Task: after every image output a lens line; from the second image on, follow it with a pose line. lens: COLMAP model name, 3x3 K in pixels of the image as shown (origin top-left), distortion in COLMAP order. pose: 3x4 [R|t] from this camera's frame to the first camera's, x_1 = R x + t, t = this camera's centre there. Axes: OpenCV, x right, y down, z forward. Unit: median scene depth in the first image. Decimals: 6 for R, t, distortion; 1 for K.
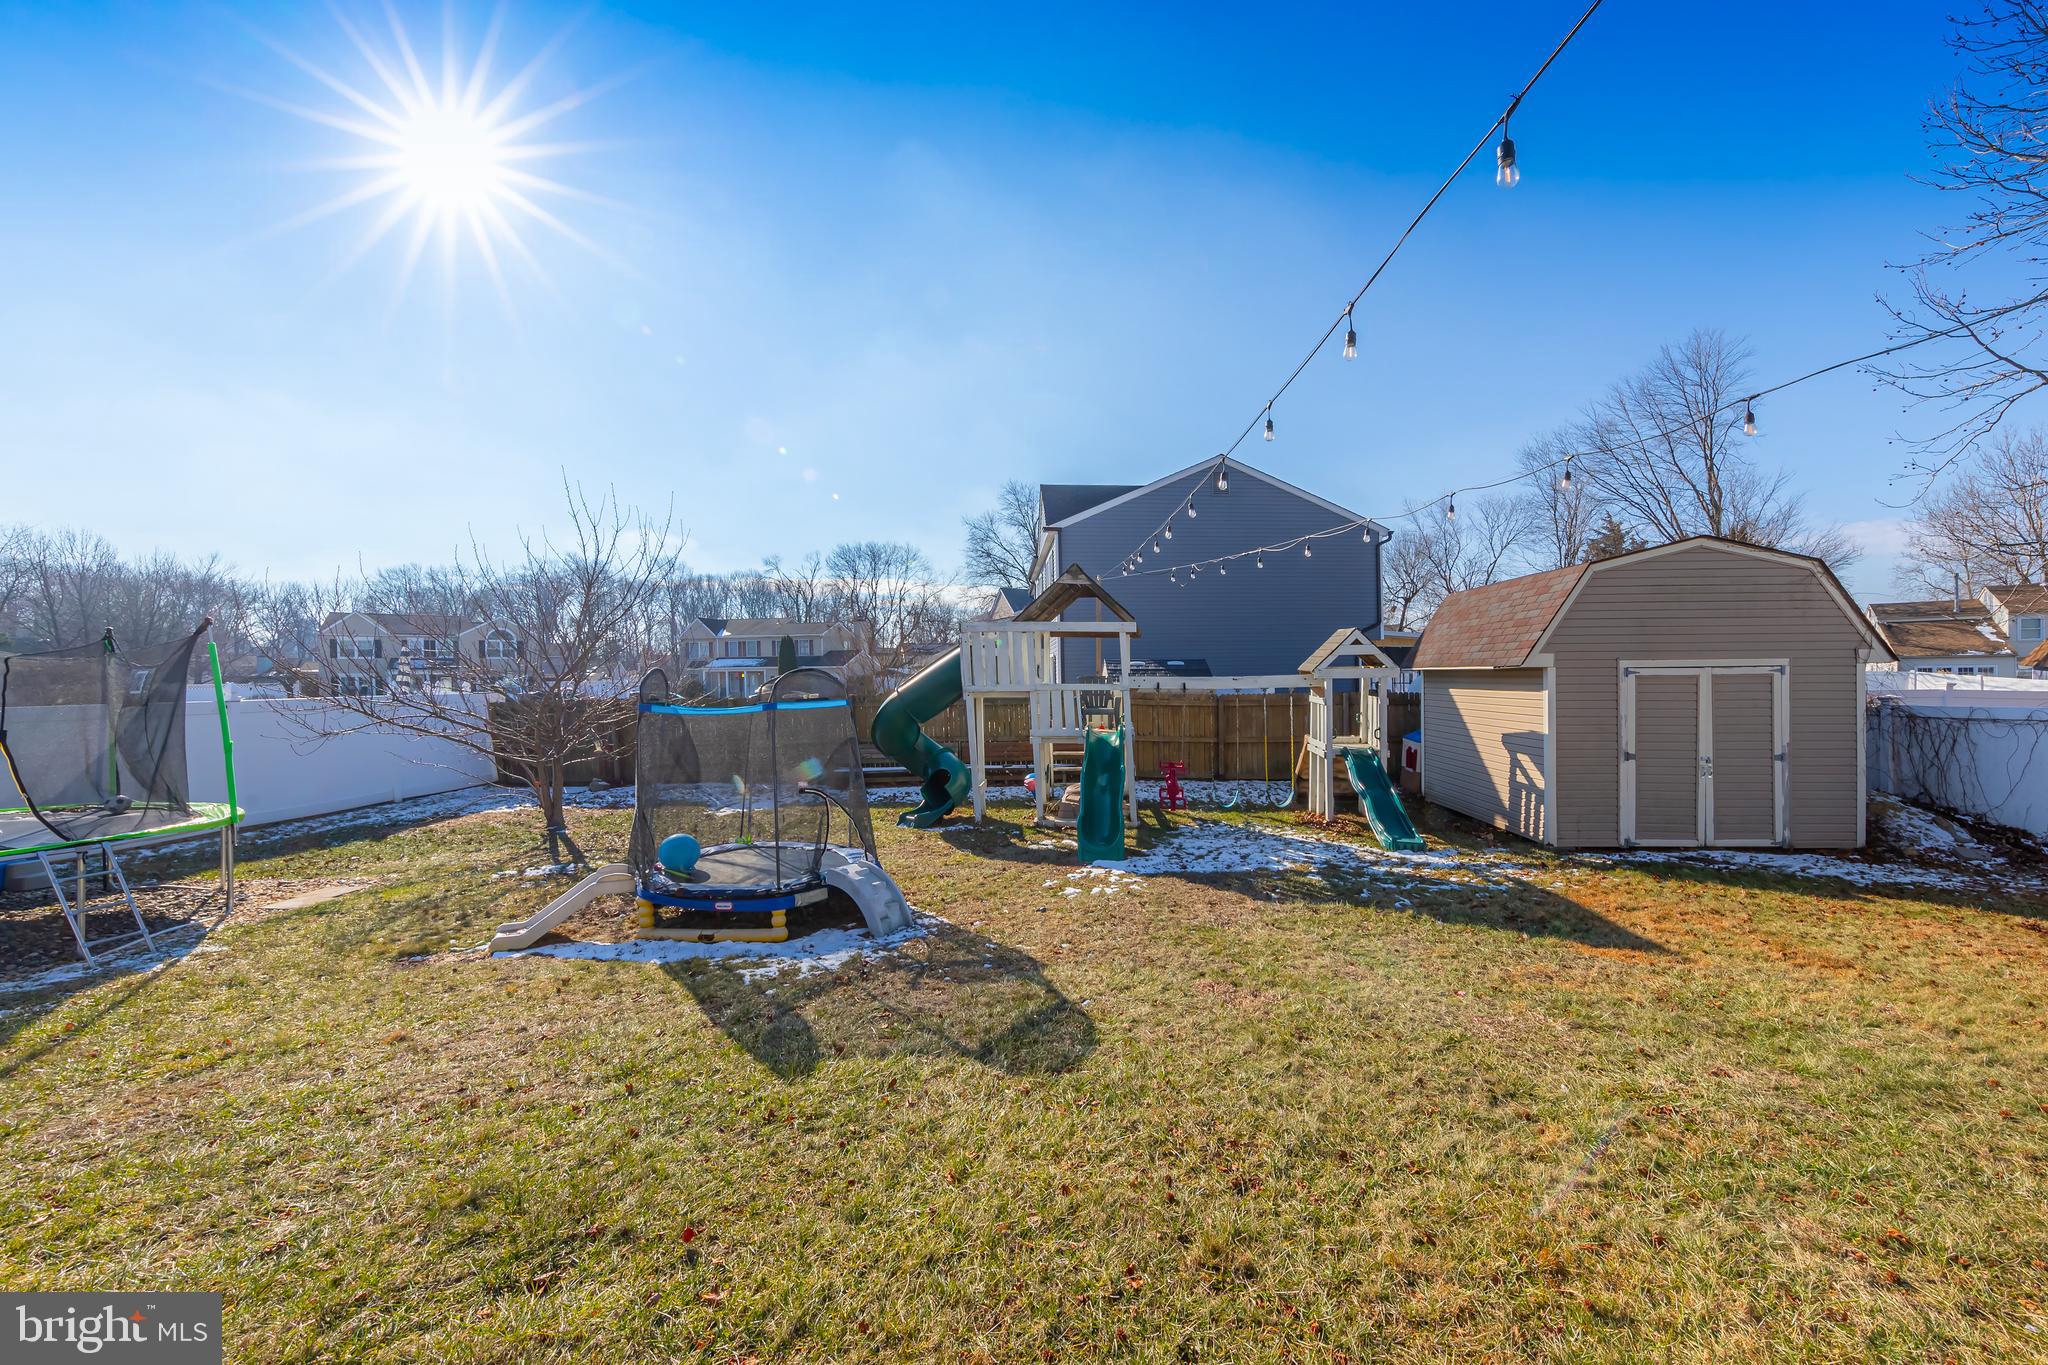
lens RADIAL K [[732.9, 0, 1024.0], [0, 732.9, 682.5], [0, 0, 1]] dist [0.000613, 0.000005]
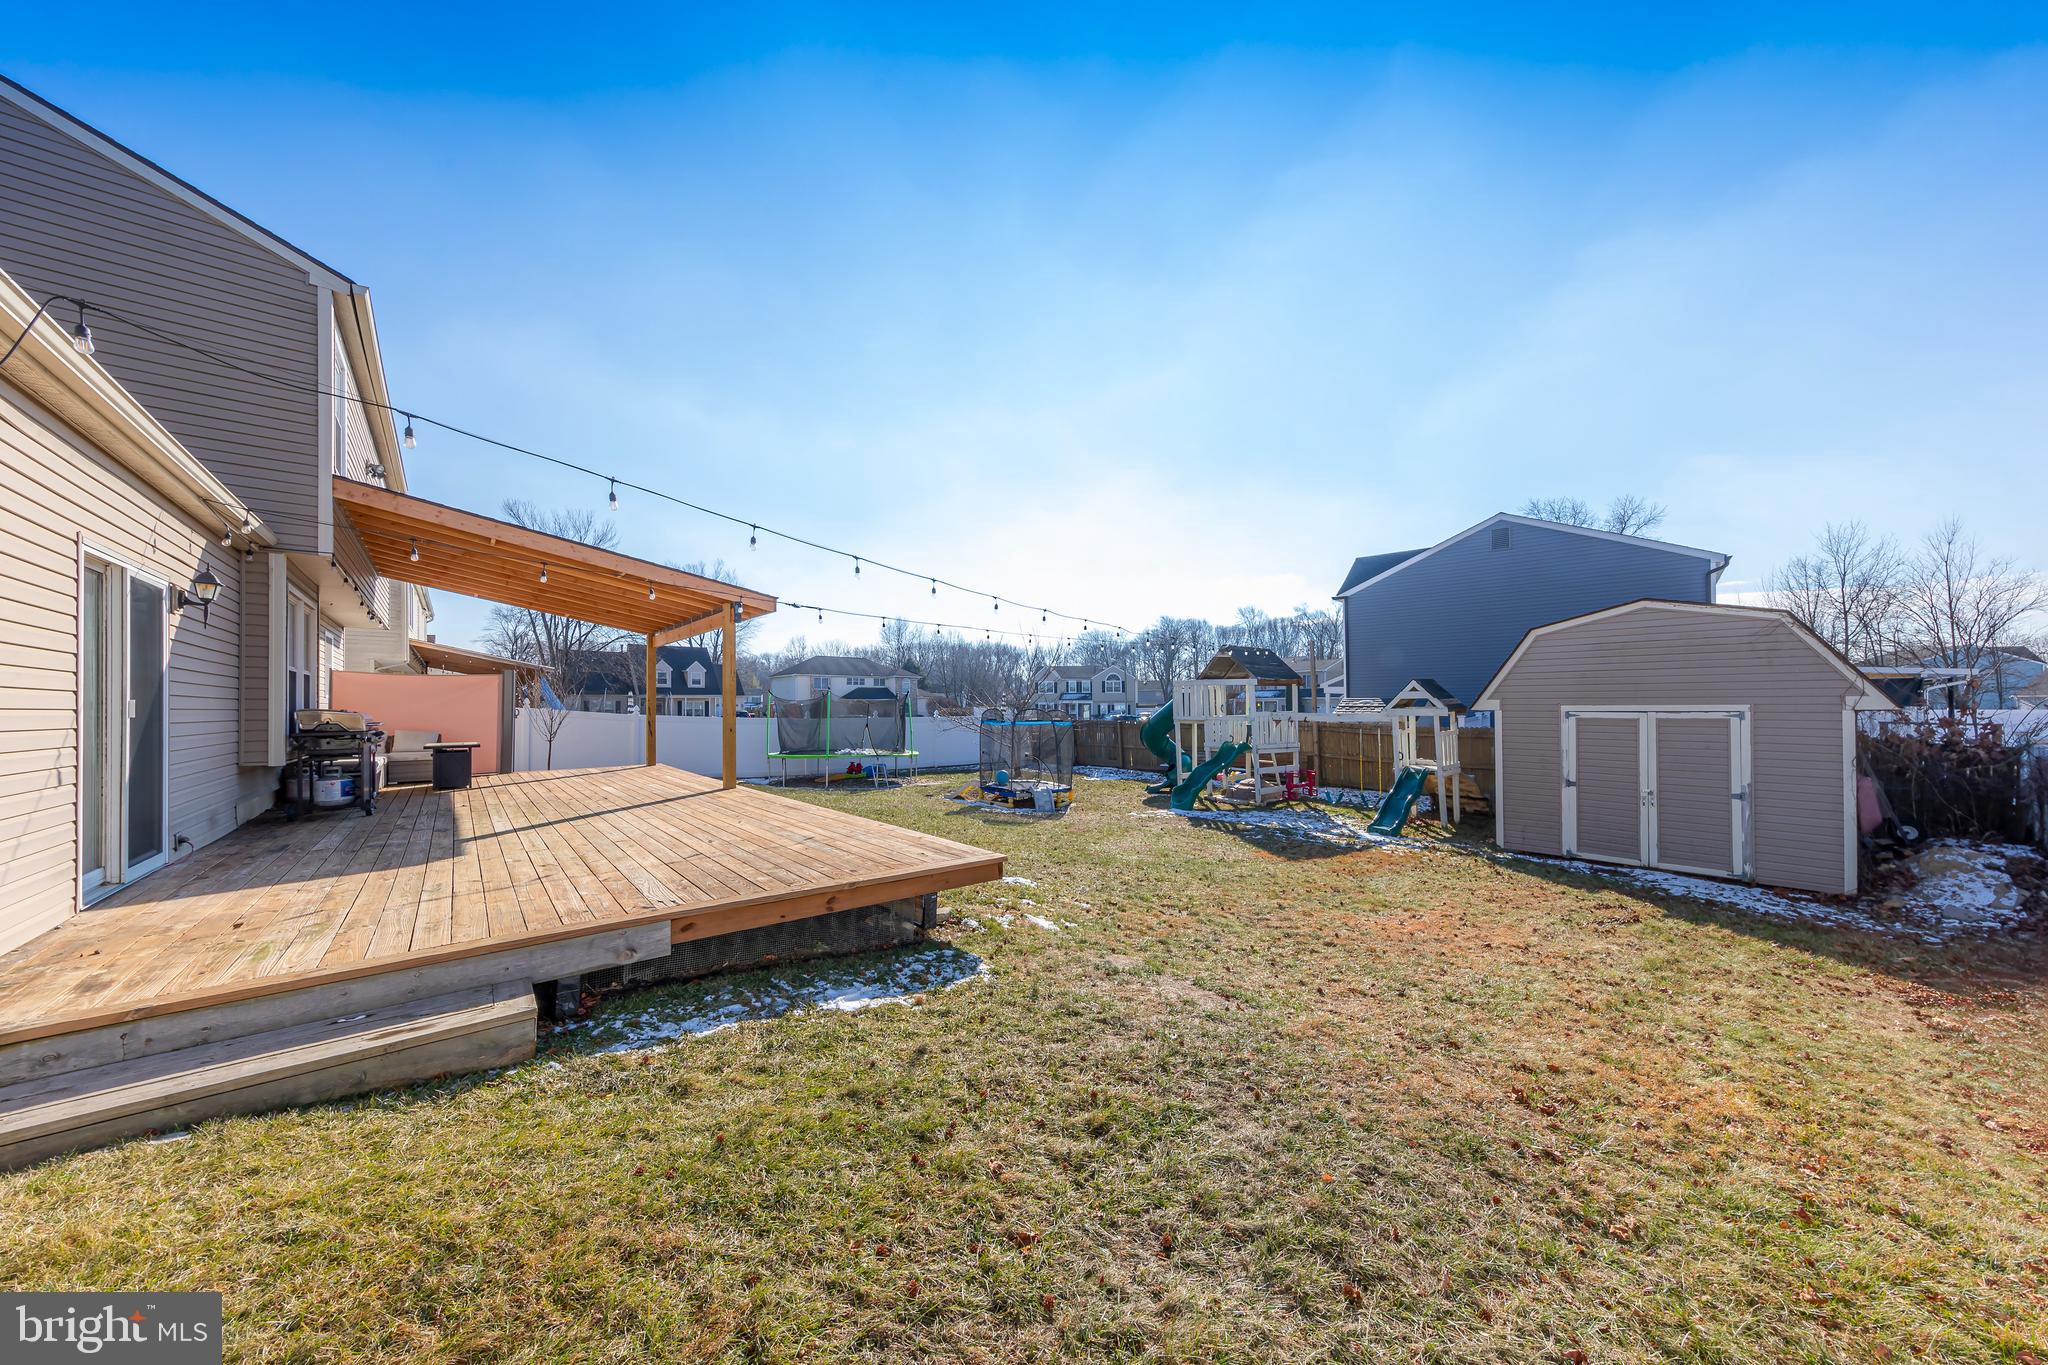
lens RADIAL K [[682.0, 0, 1024.0], [0, 682.0, 682.5], [0, 0, 1]] dist [0.000068, -0.000003]
pose [[0.671173, -0.019227, -0.741051, 1.067078], [-0.006593, 0.999469, -0.031902, -0.026421], [0.741271, 0.026297, 0.670690, -0.456910]]
